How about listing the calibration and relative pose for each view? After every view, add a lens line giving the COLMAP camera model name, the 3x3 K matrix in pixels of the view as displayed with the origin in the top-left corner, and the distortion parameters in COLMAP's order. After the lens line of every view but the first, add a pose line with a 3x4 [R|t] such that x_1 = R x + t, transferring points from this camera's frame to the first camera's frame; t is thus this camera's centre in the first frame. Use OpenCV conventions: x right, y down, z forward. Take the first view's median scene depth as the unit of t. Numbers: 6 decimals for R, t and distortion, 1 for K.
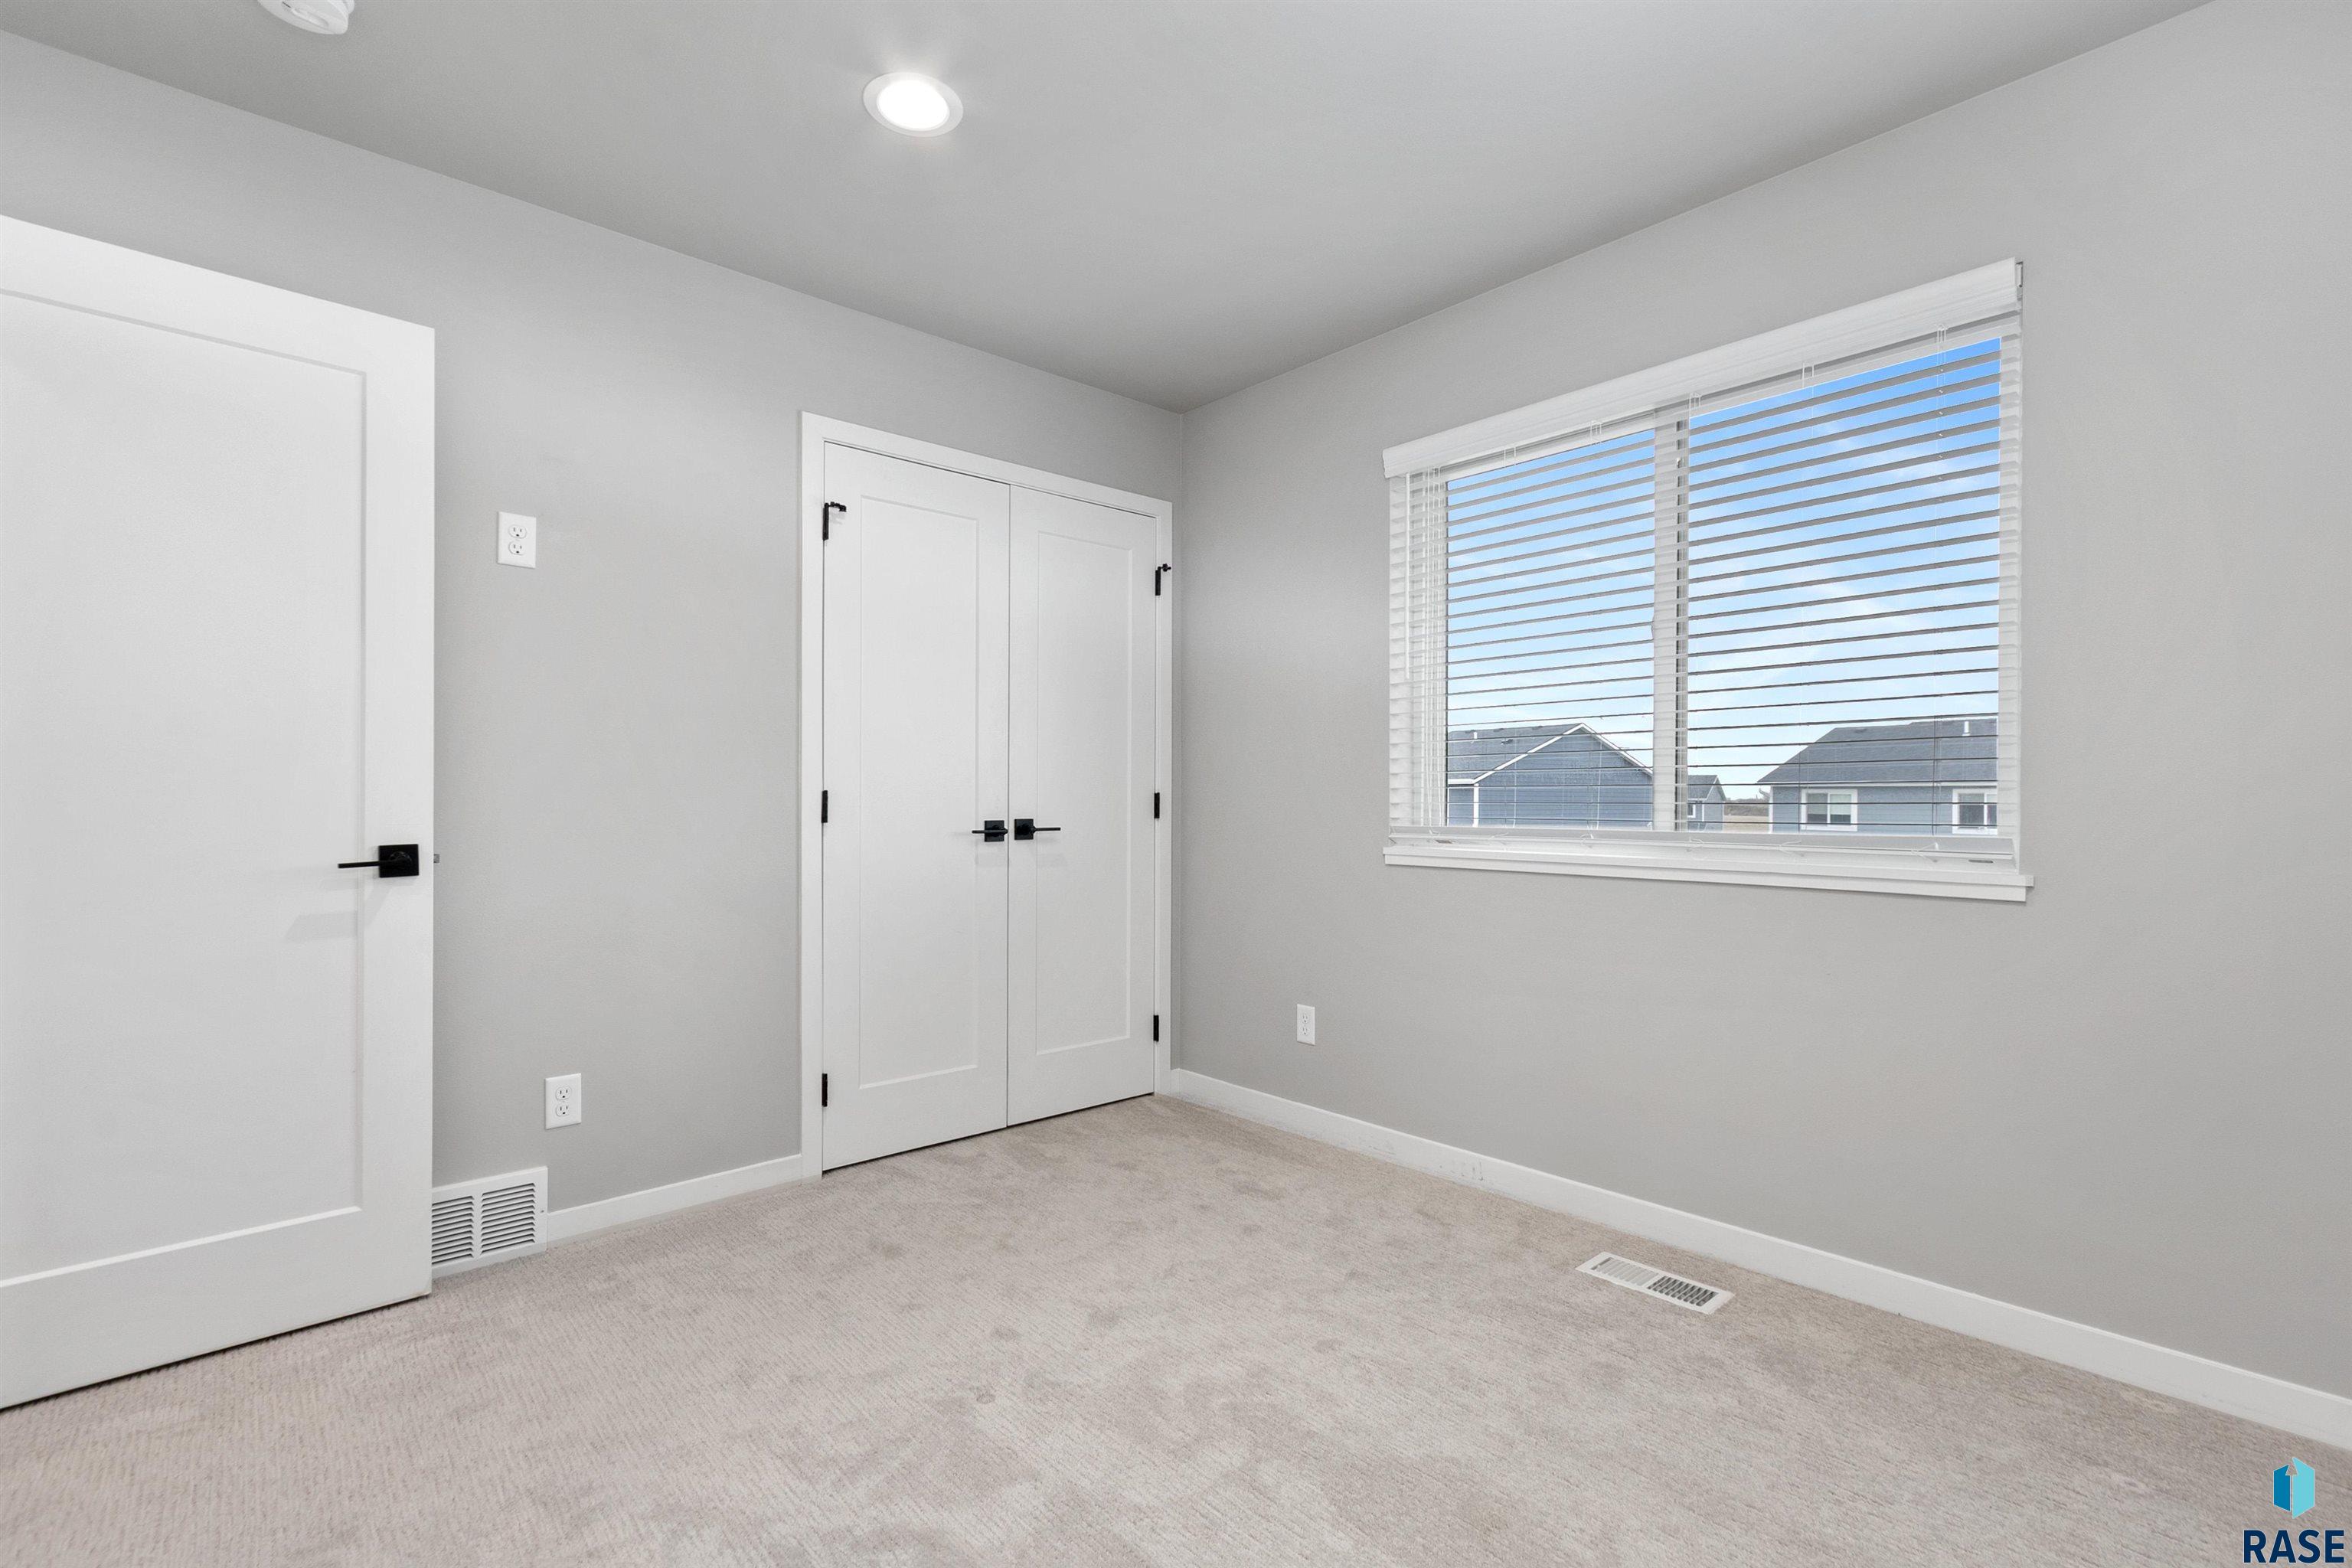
lens RADIAL K [[1067.8, 0, 1176.0], [0, 1067.8, 784.0], [0, 0, 1]] dist [-0.000990, 0.000207]
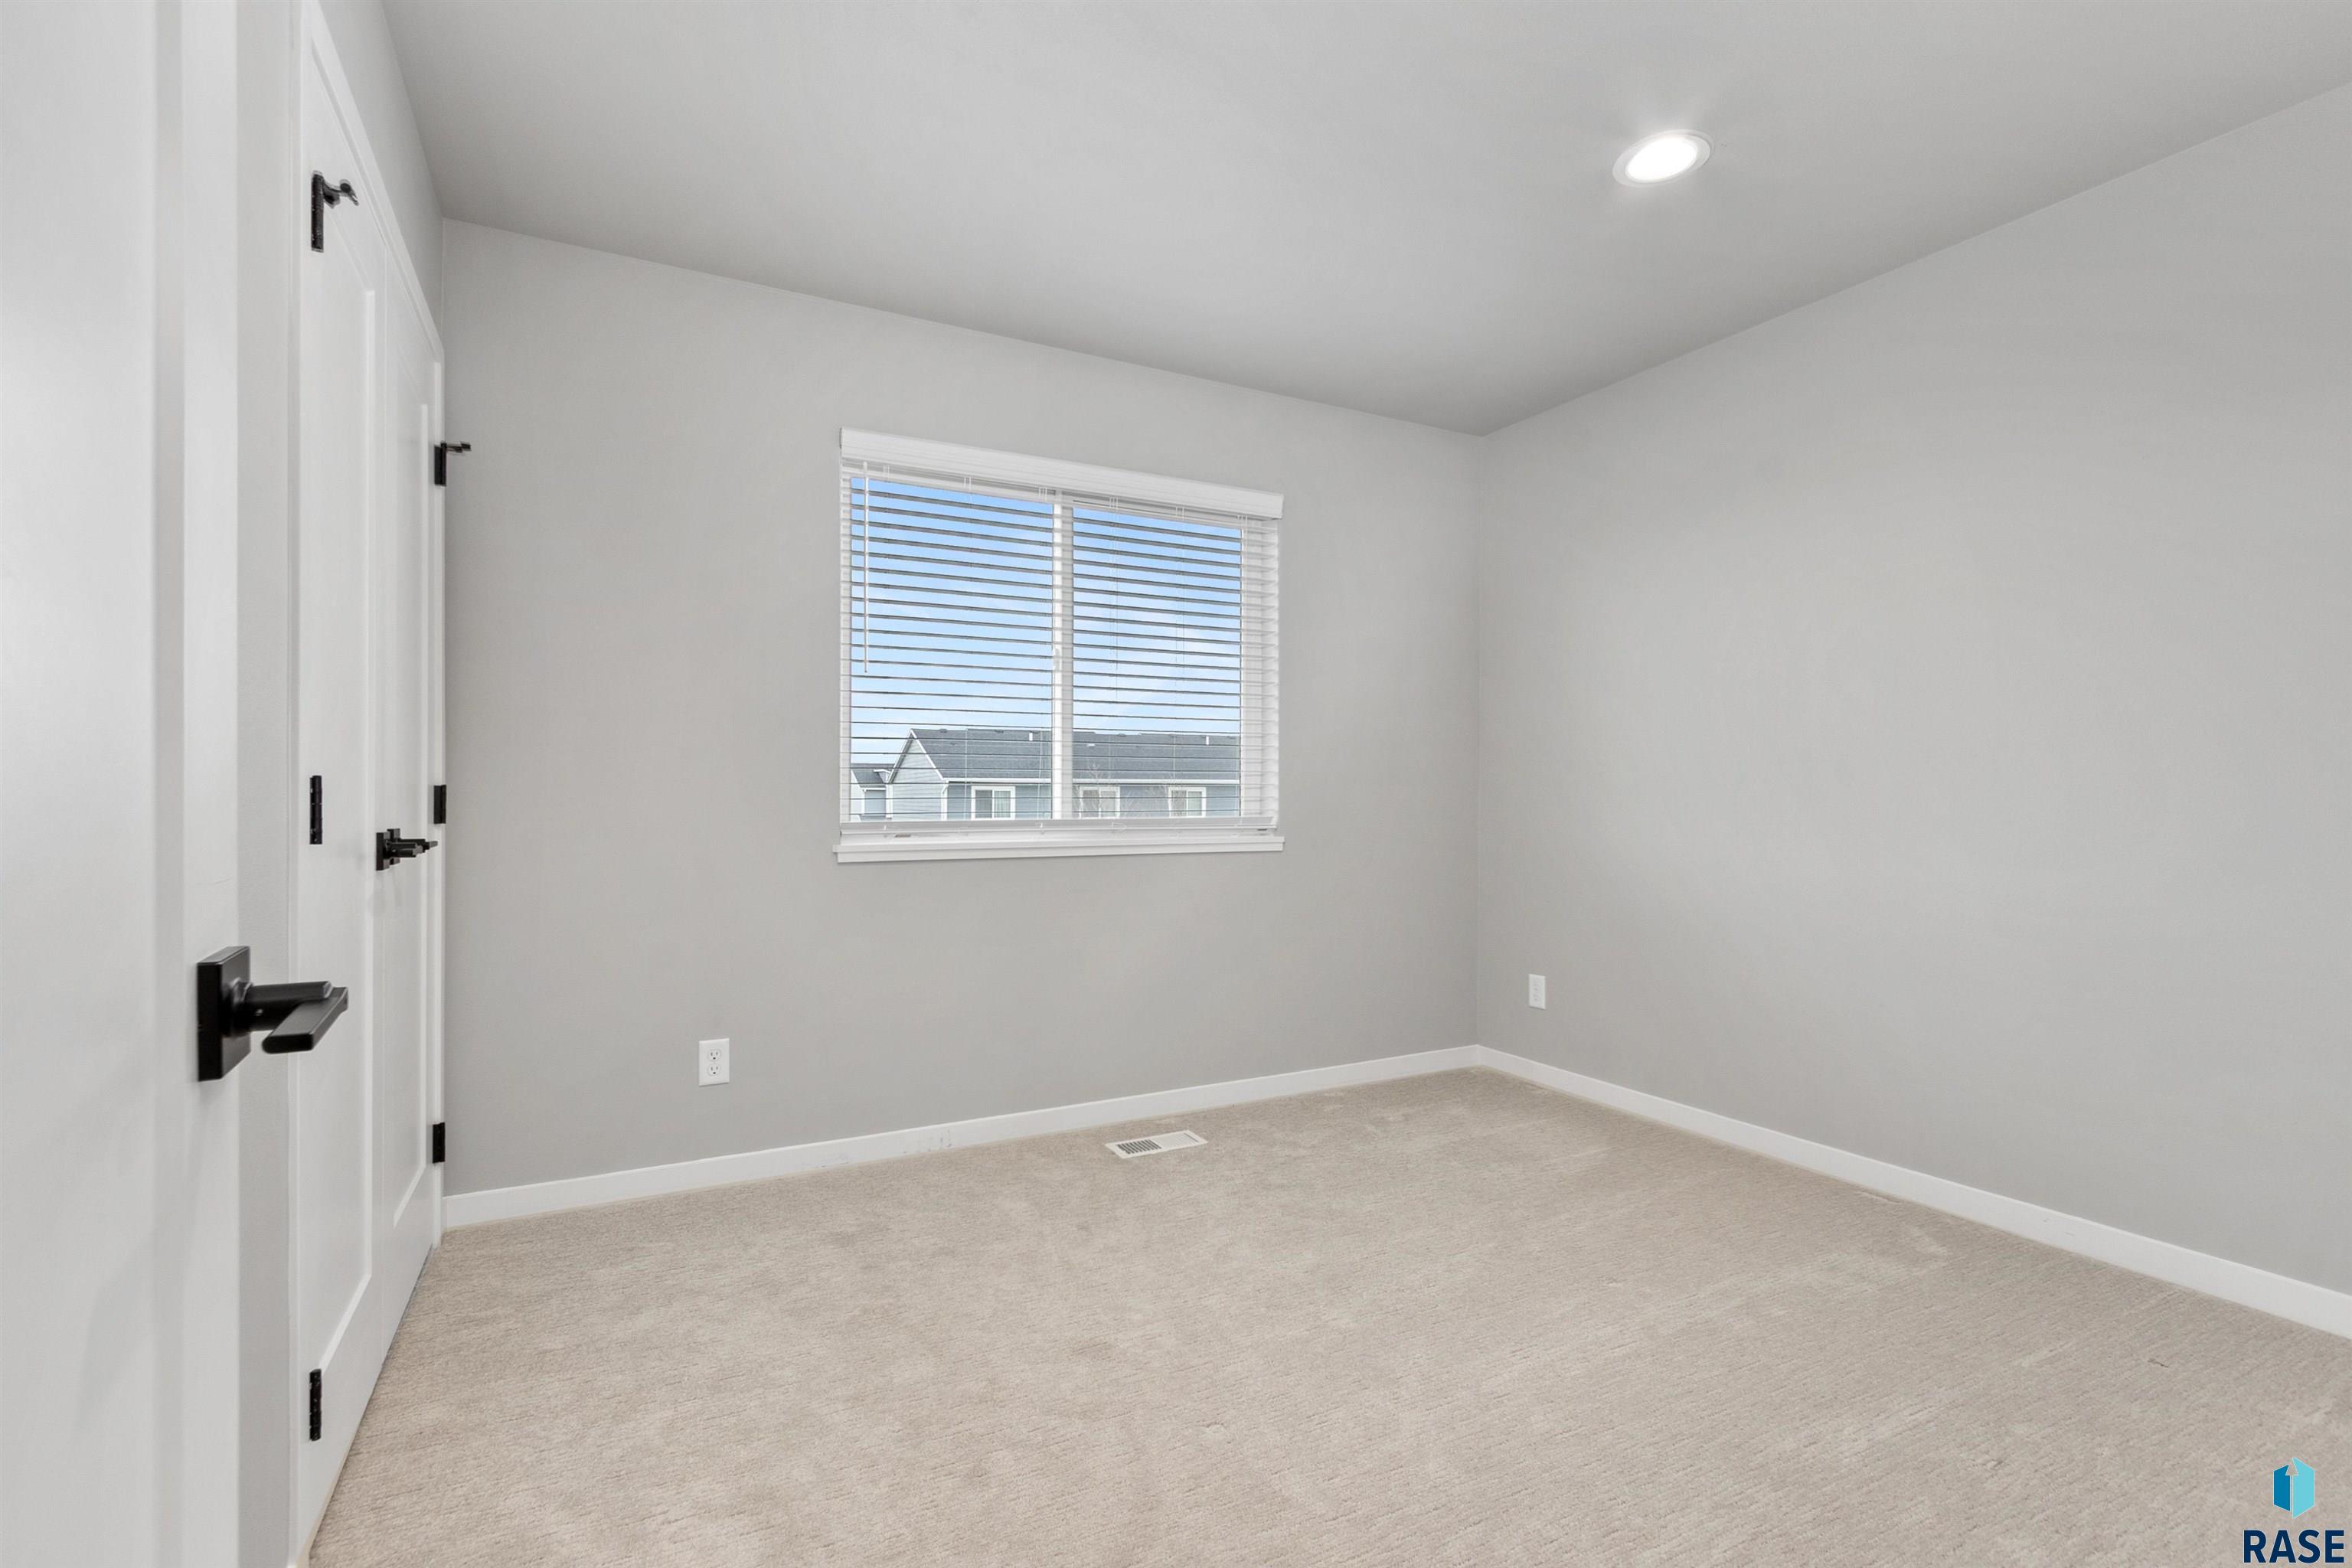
lens RADIAL K [[1067.8, 0, 1176.0], [0, 1067.8, 784.0], [0, 0, 1]] dist [-0.000990, 0.000207]
pose [[0.246171, 0.007425, 0.969198, -0.676581], [-0.015749, 0.999869, -0.003660, 0.004244], [-0.969098, -0.014363, 0.246256, 0.496157]]
